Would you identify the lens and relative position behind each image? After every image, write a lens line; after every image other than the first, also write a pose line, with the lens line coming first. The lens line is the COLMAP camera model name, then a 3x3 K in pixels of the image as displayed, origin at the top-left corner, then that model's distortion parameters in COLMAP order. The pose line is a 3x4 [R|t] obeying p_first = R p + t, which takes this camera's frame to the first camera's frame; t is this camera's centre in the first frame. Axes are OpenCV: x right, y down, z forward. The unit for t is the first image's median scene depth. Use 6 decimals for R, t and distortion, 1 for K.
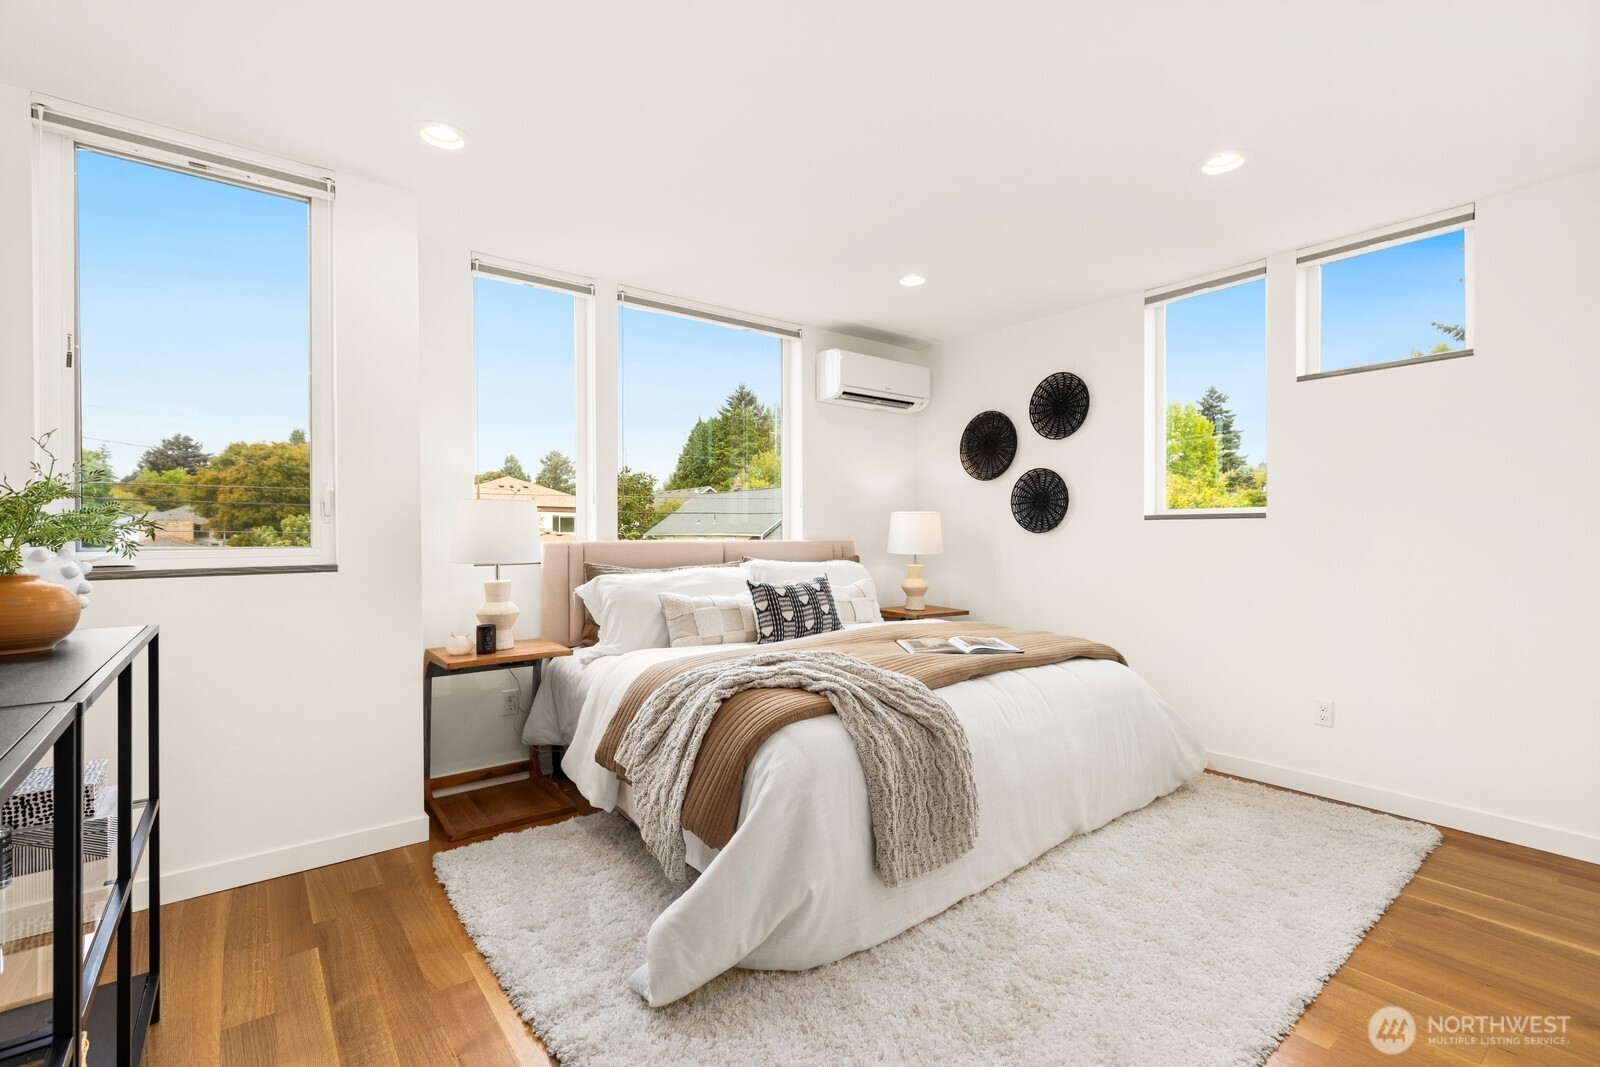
lens RADIAL K [[727.4, 0, 800.2], [0, 727.4, 532.3], [0, 0, 1]] dist [0.017575, -0.001981]
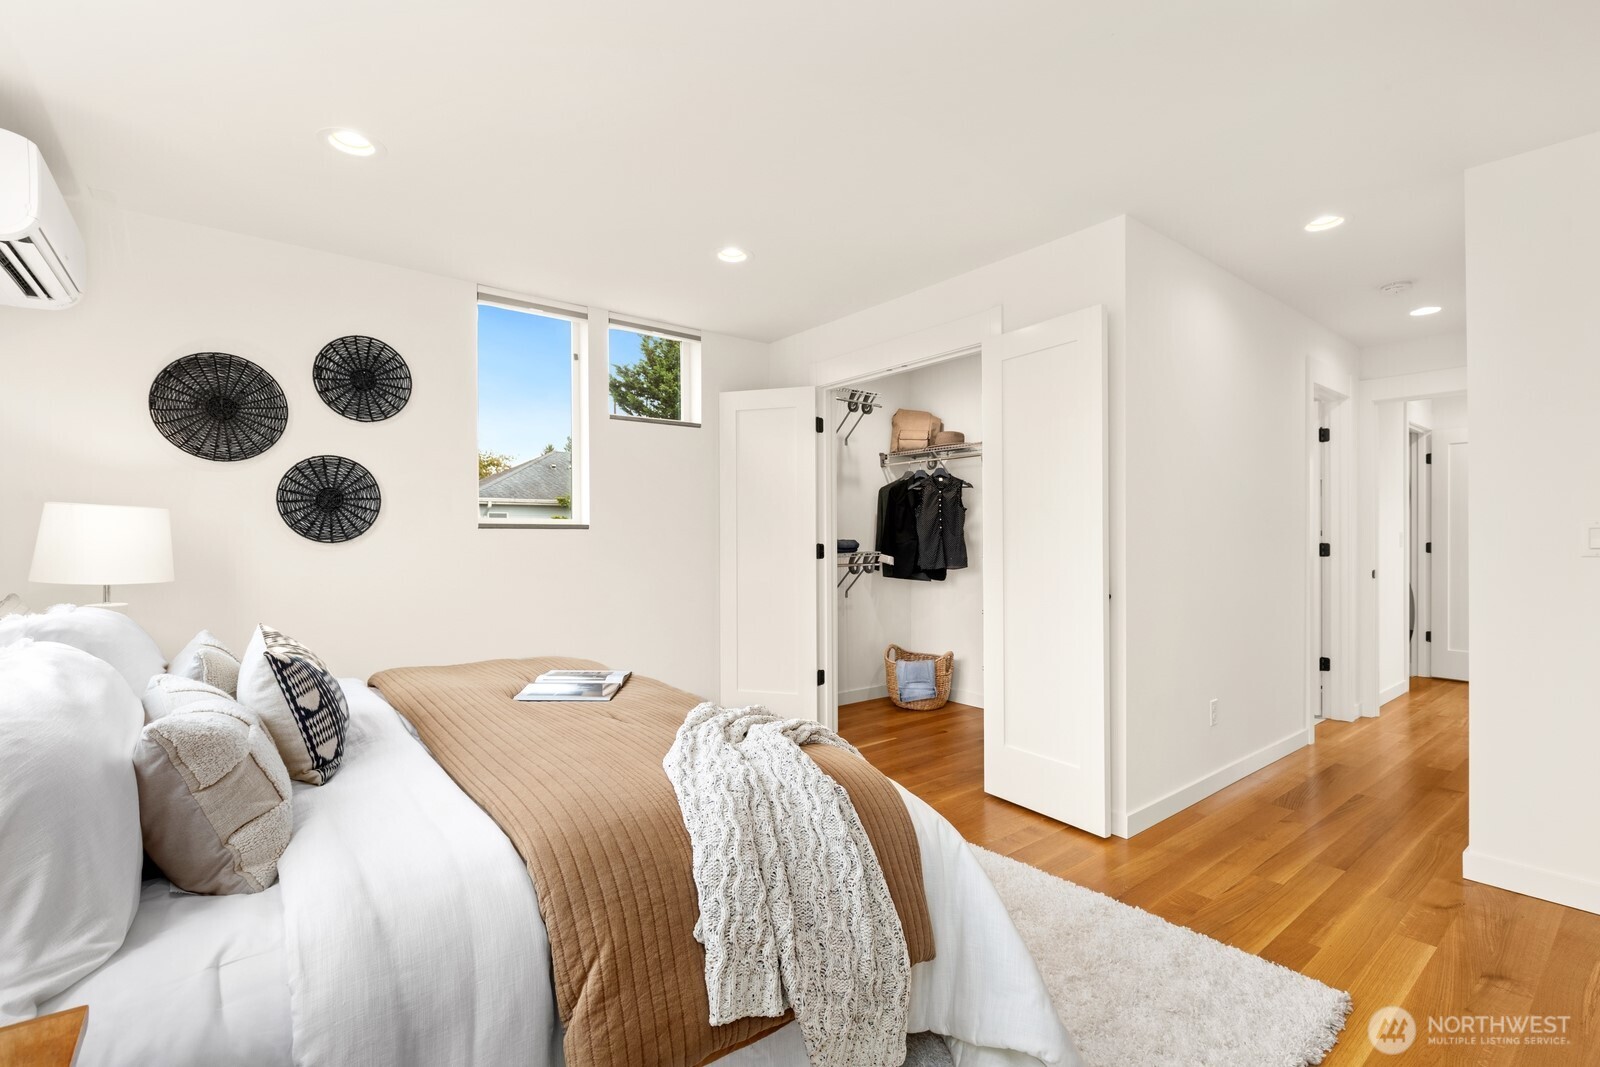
lens RADIAL K [[727.4, 0, 799.8], [0, 727.4, 535.5], [0, 0, 1]] dist [0.017575, -0.001981]
pose [[-0.015983, 0.003541, 0.999866, -0.424817], [-0.000172, 0.999994, -0.003545, -0.004032], [-0.999872, -0.000229, -0.015982, 0.544692]]
